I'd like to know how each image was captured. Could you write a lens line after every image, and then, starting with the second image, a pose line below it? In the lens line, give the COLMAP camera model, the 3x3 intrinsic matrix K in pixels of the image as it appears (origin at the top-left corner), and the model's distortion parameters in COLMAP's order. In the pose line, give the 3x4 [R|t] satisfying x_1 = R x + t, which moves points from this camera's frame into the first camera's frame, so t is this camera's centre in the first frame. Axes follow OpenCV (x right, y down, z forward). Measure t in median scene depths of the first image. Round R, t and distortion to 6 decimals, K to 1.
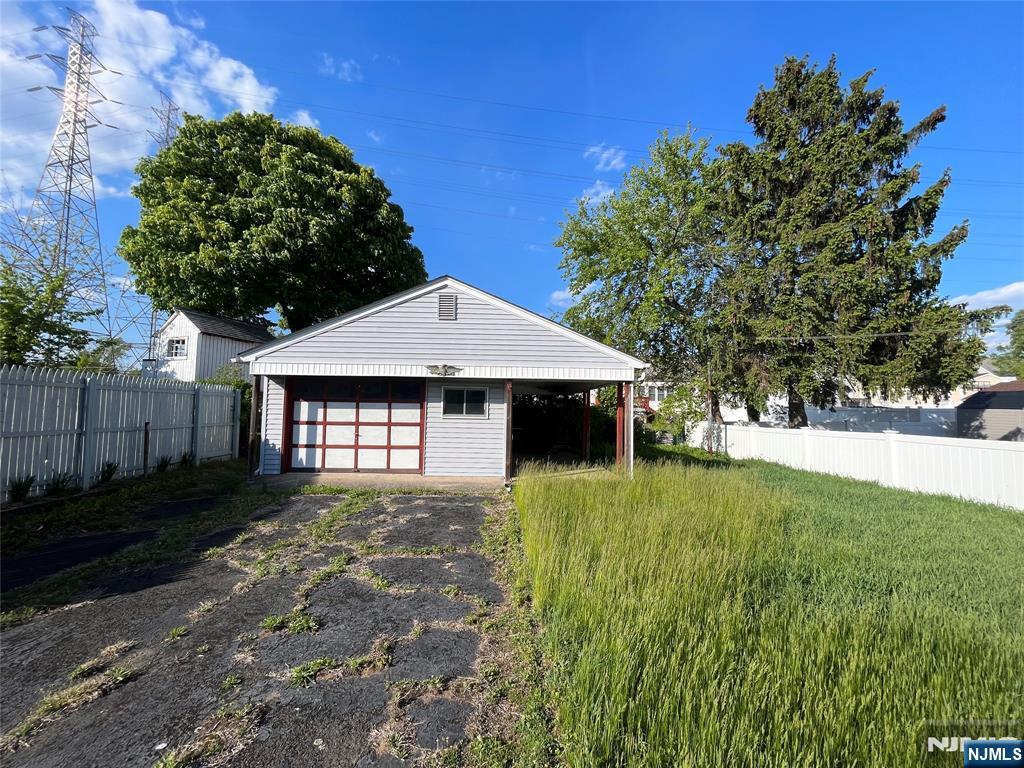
lens RADIAL K [[406.8, 0, 512.0], [0, 406.8, 384.0], [0, 0, 1]] dist [-0.003003, -0.000134]
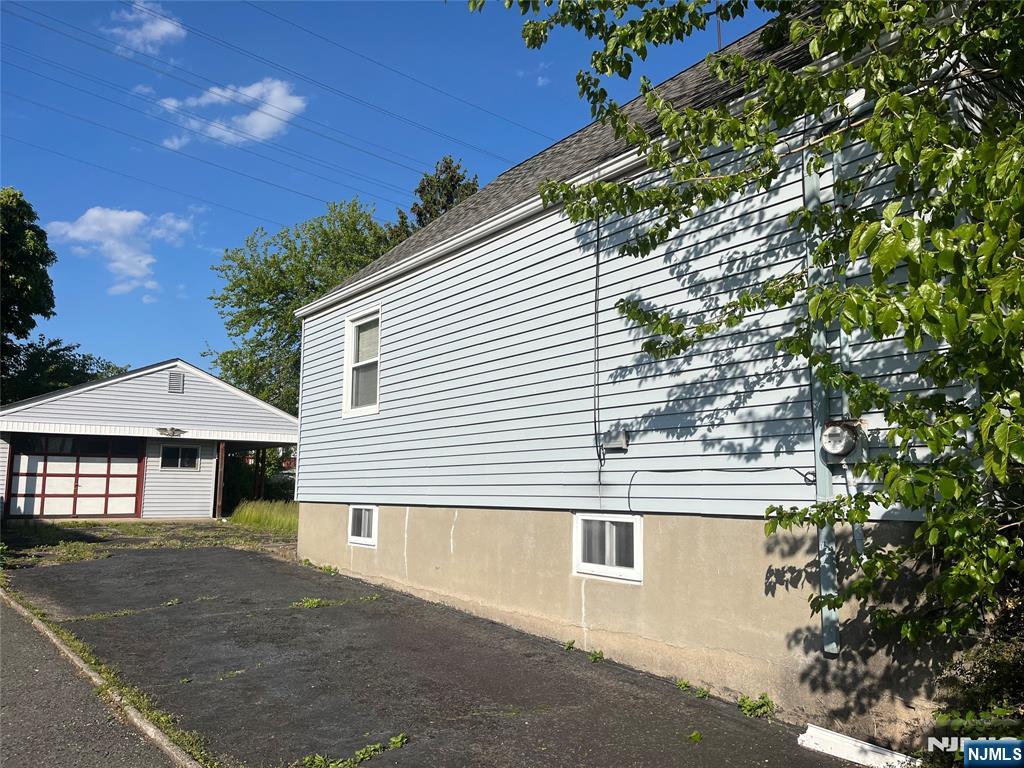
lens RADIAL K [[800.8, 0, 512.0], [0, 800.8, 384.0], [0, 0, 1]] dist [0.065428, -0.000222]
pose [[0.823030, 0.070422, 0.563615, -0.688414], [-0.032460, 0.996494, -0.077109, -0.021782], [-0.567069, 0.045168, 0.822431, -1.606995]]
